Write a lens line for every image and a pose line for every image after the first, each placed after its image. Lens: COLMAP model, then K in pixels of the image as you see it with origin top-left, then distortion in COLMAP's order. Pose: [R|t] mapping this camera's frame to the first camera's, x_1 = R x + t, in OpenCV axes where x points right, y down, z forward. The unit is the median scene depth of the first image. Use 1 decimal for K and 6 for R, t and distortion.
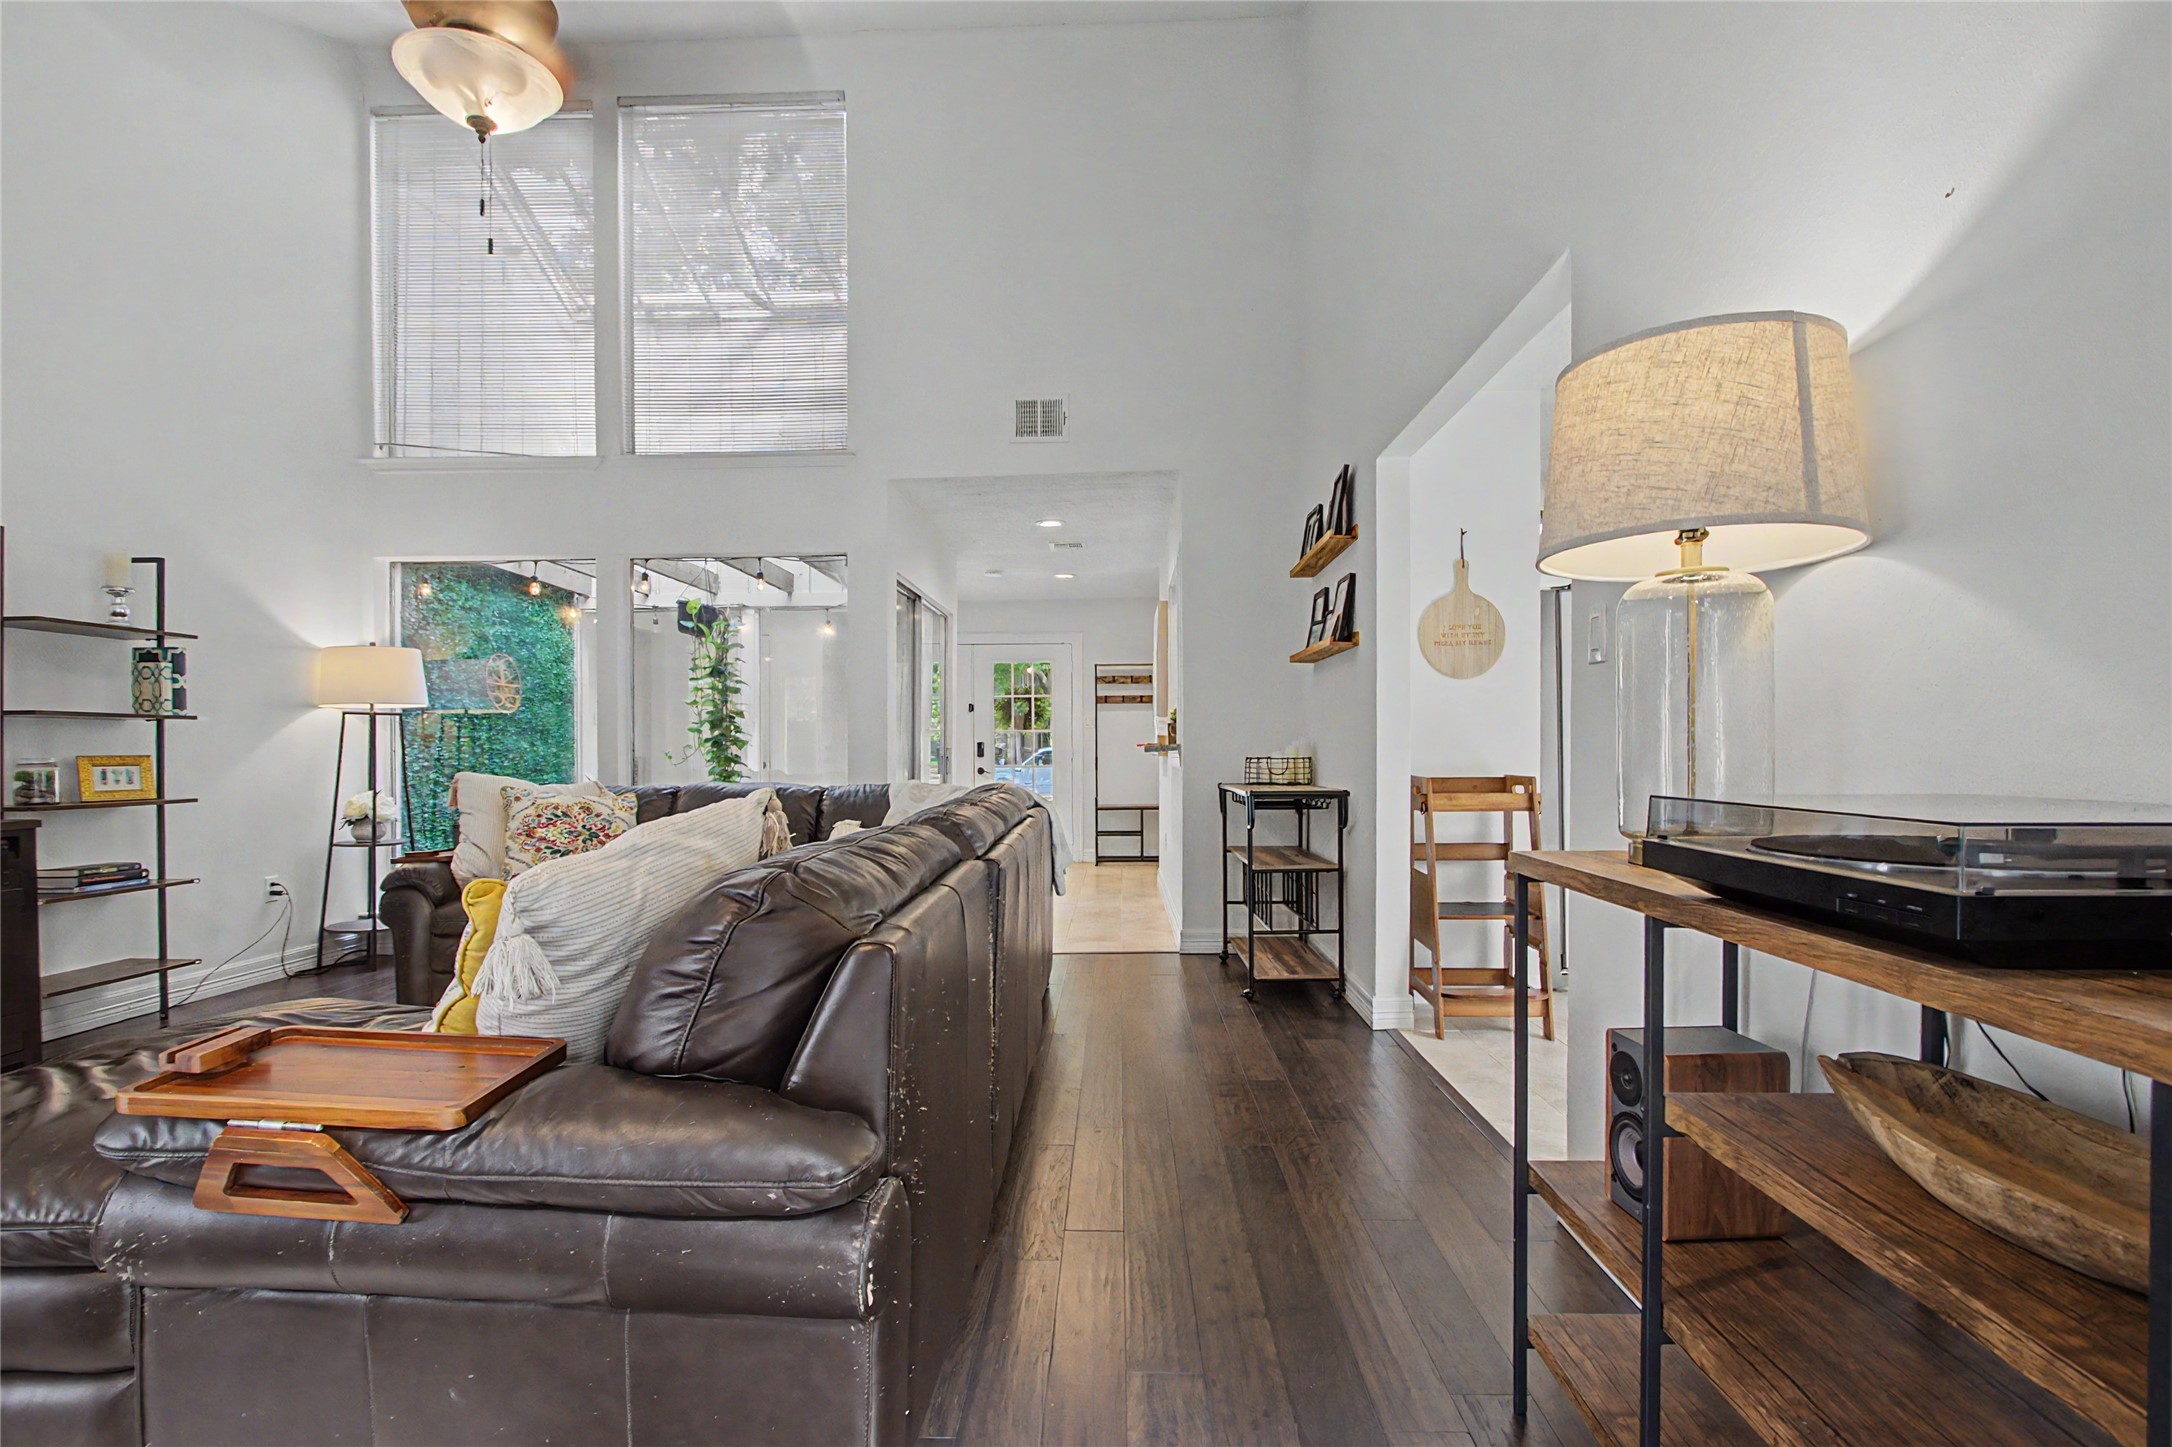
lens RADIAL K [[997.6, 0, 1019.8], [0, 997.6, 759.7], [0, 0, 1]] dist [-0.013677, 0.003661]
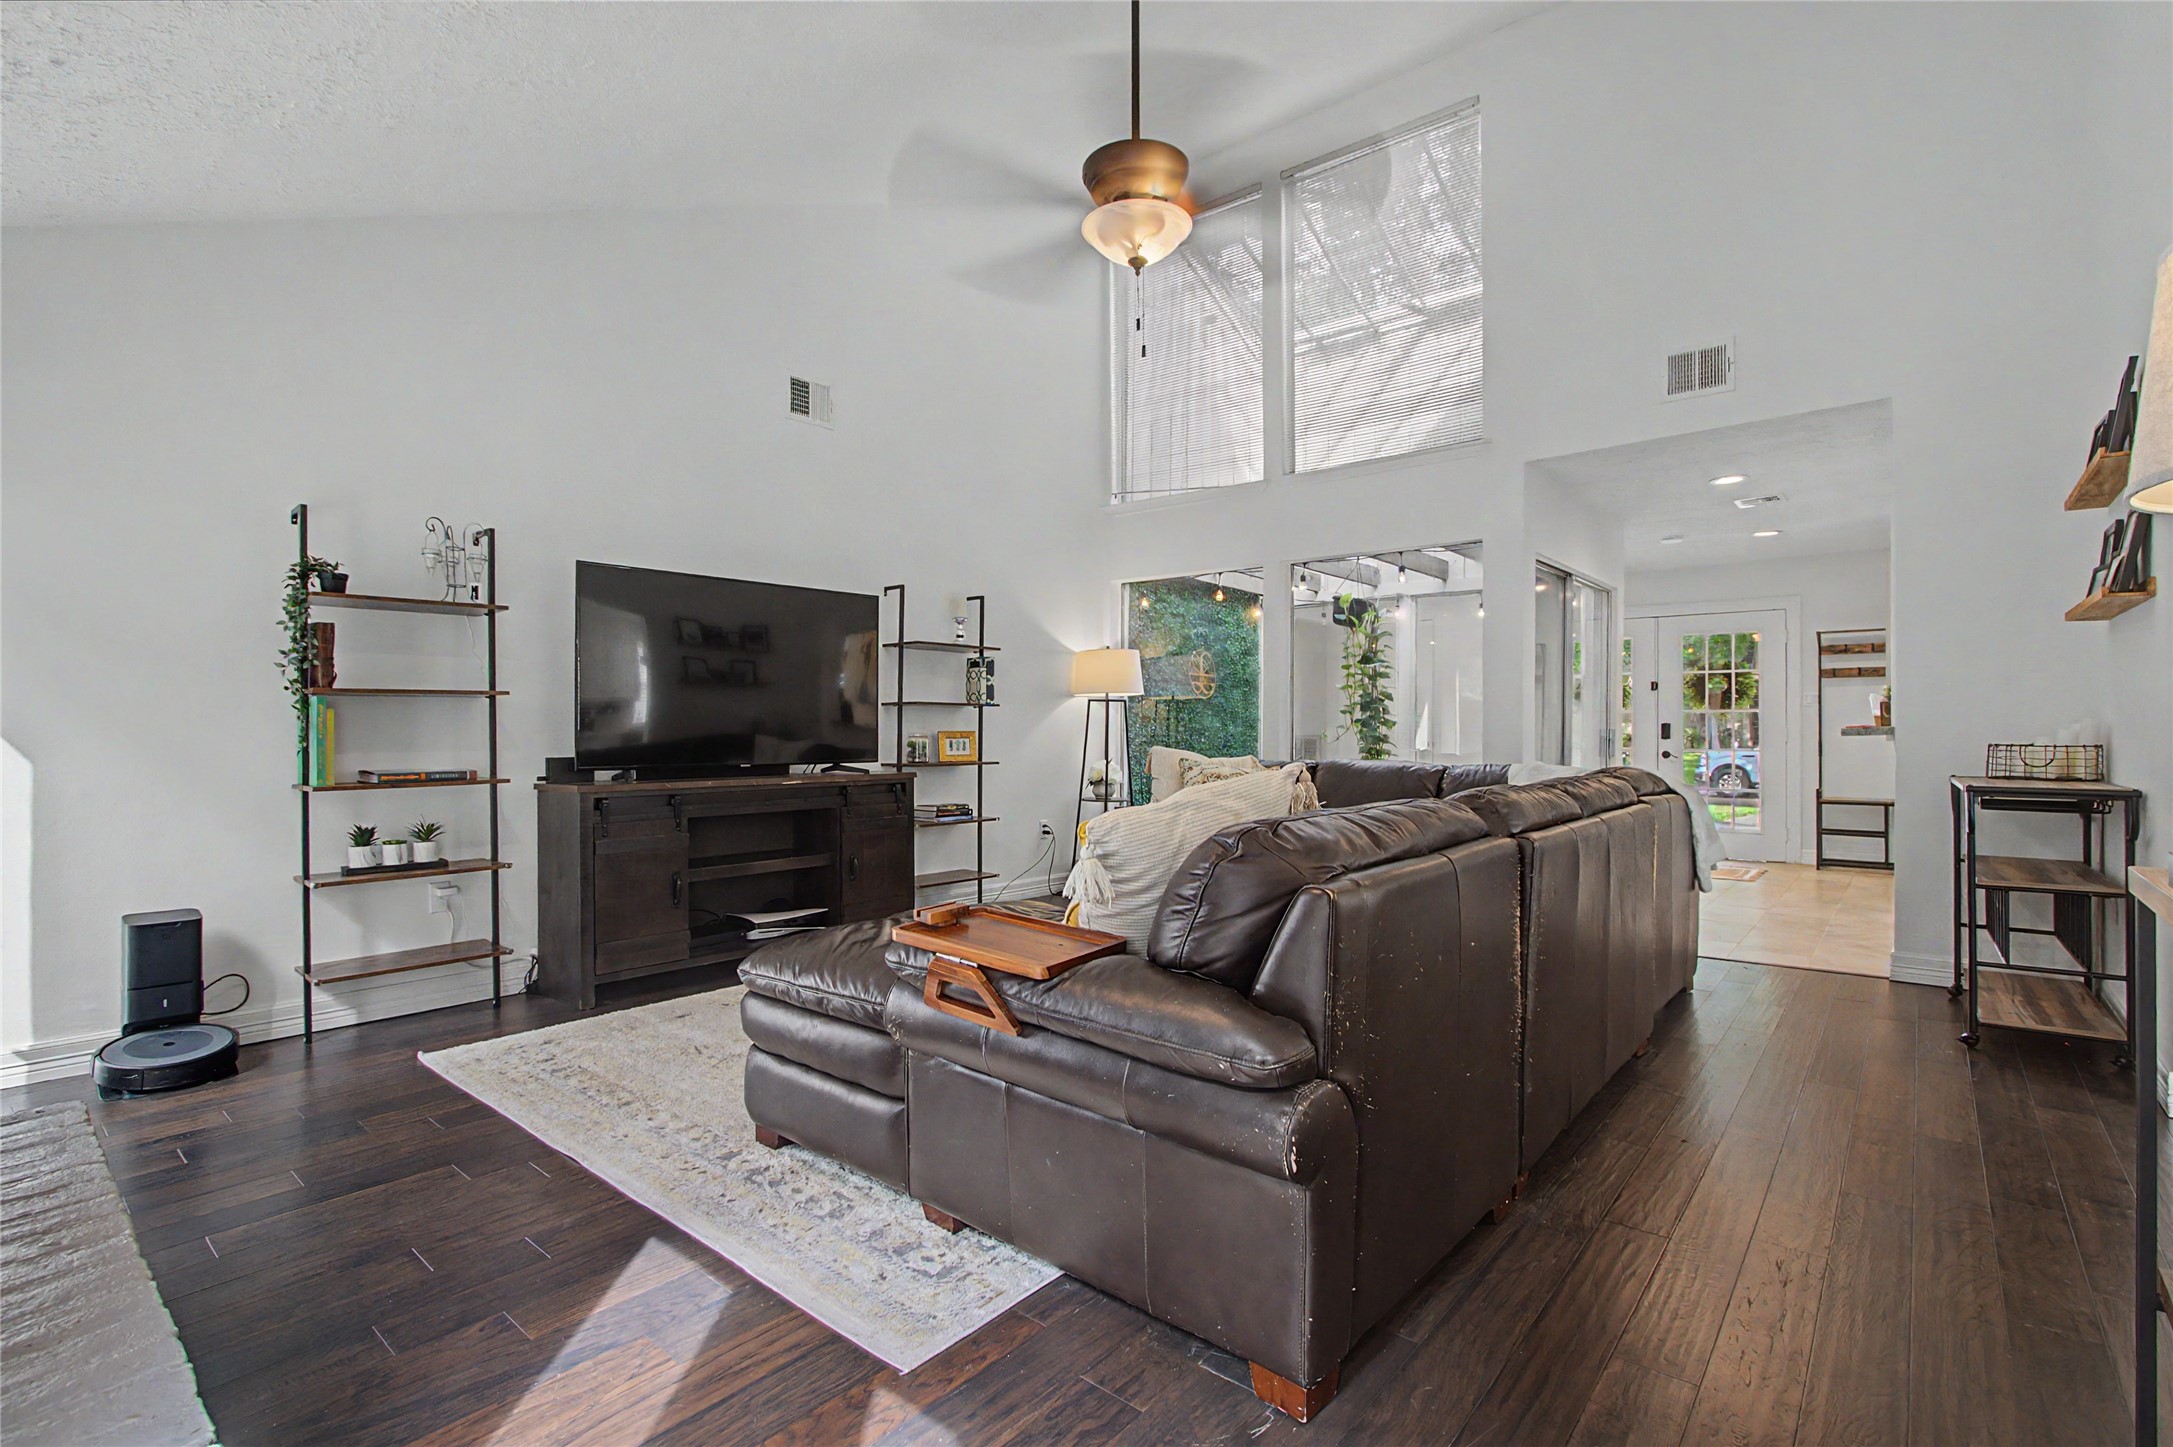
lens RADIAL K [[998.1, 0, 1100.4], [0, 998.1, 723.2], [0, 0, 1]] dist [-0.013677, 0.003661]
pose [[0.796240, 0.002560, -0.604976, 0.142092], [-0.011809, 0.999866, -0.011311, -0.001518], [0.604866, 0.016150, 0.796164, -0.056298]]
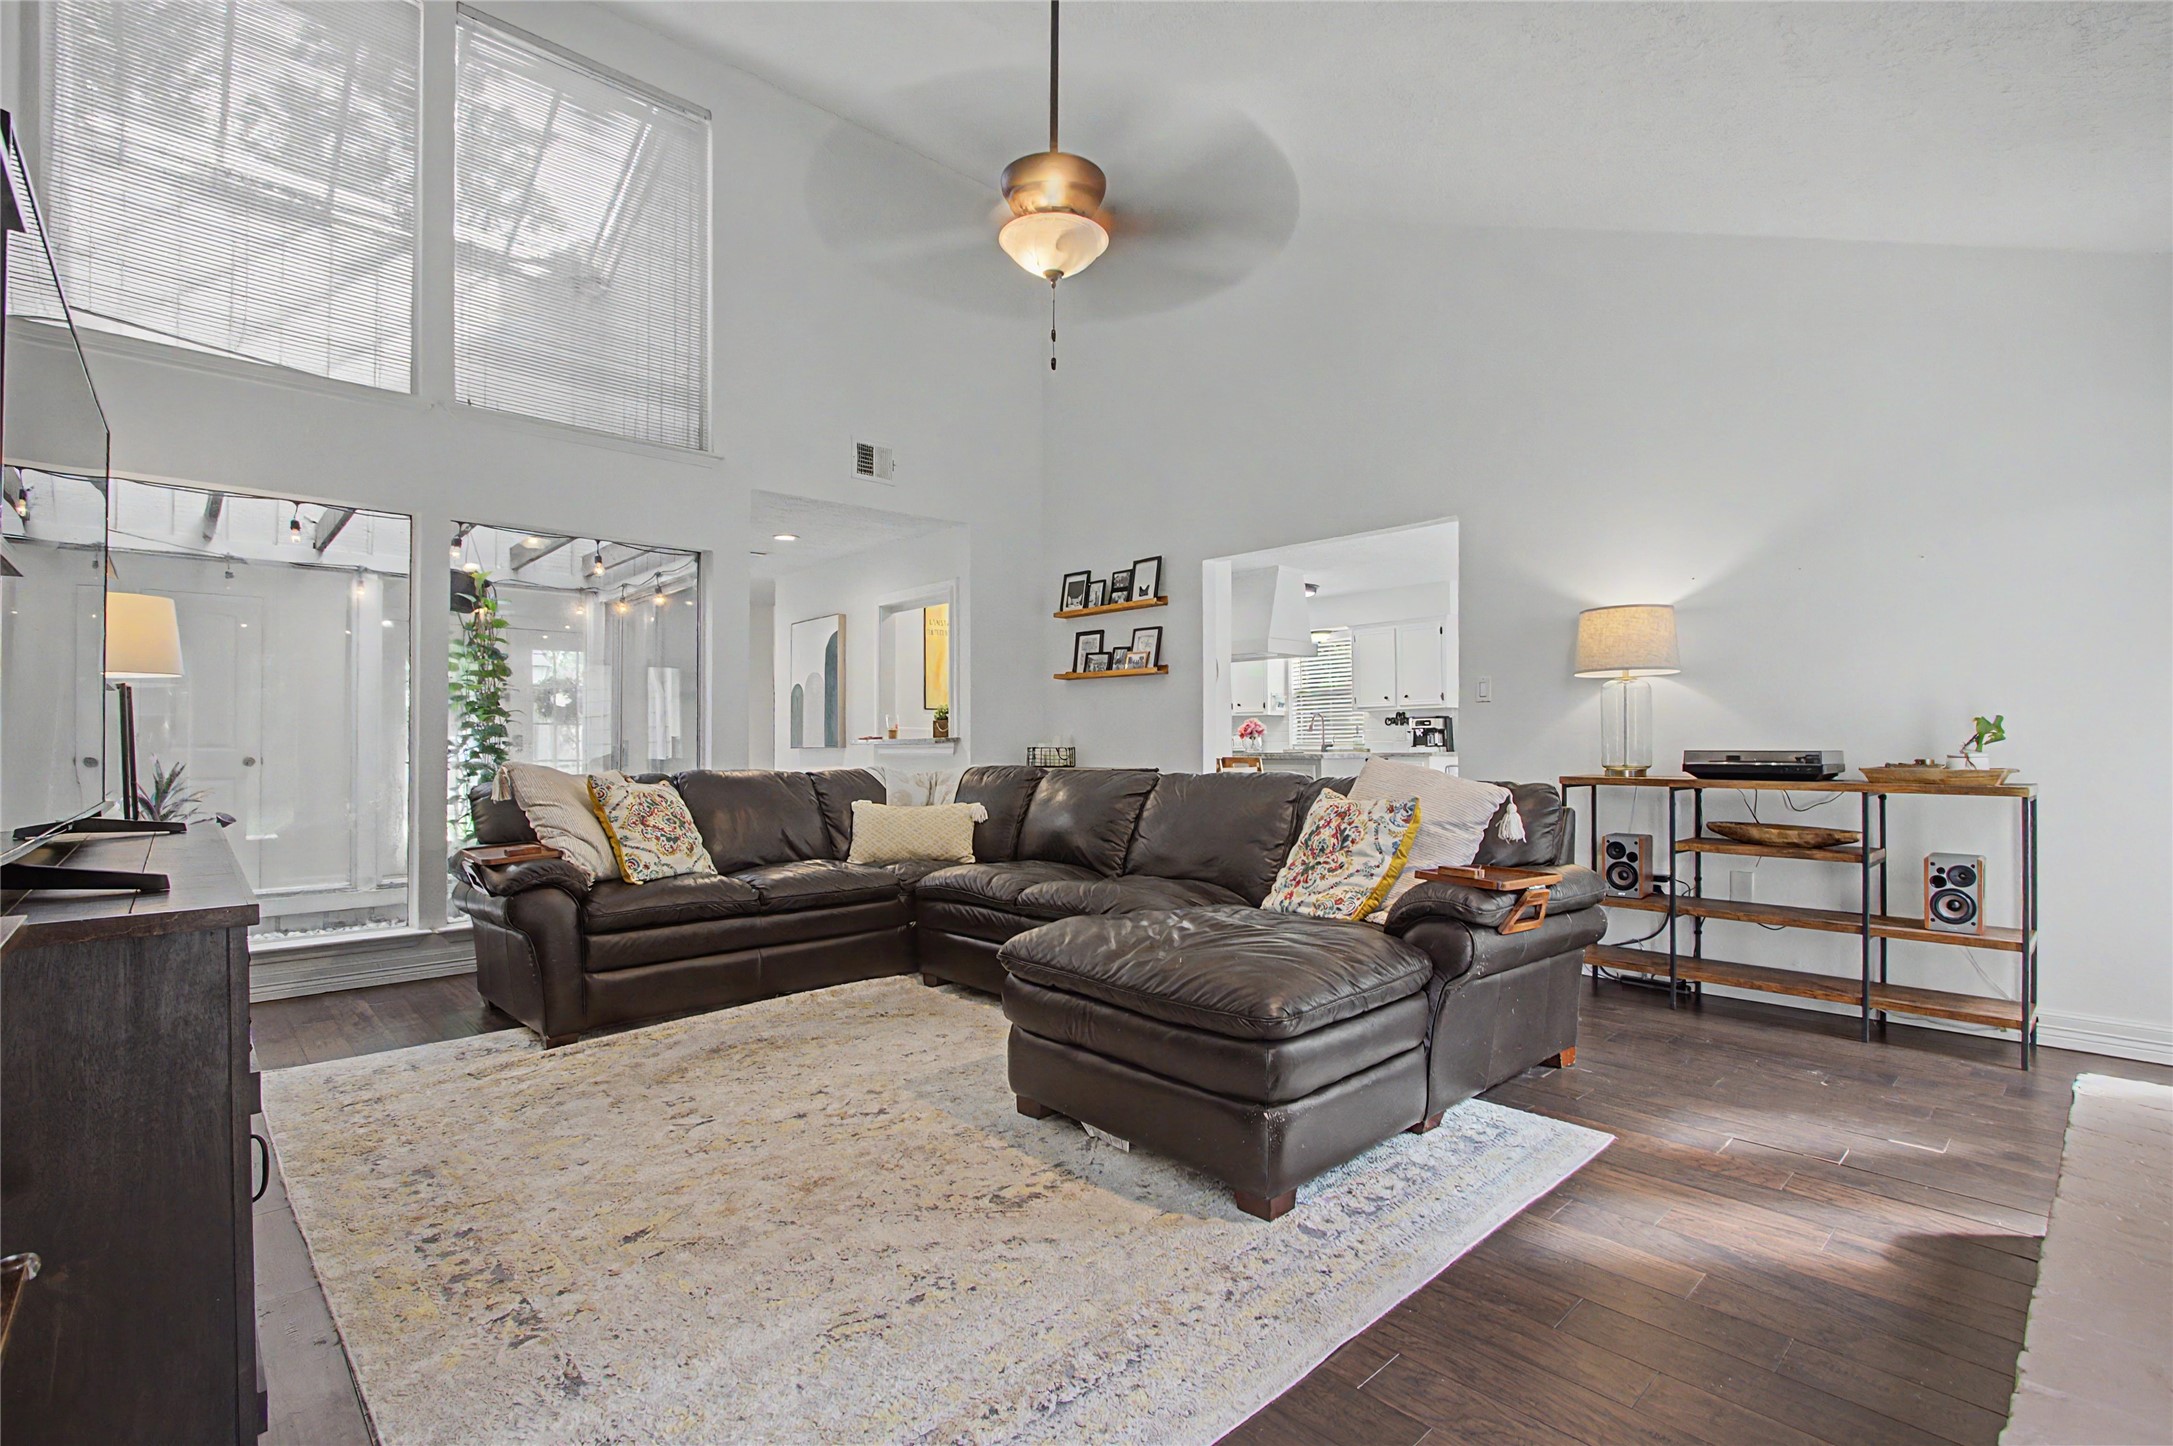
lens RADIAL K [[998.1, 0, 1078.4], [0, 998.1, 738.8], [0, 0, 1]] dist [-0.013677, 0.003661]
pose [[0.701833, 0.007307, 0.712304, -0.652430], [0.008539, 0.999789, -0.018670, 0.010924], [-0.712290, 0.019185, 0.701623, 0.002652]]
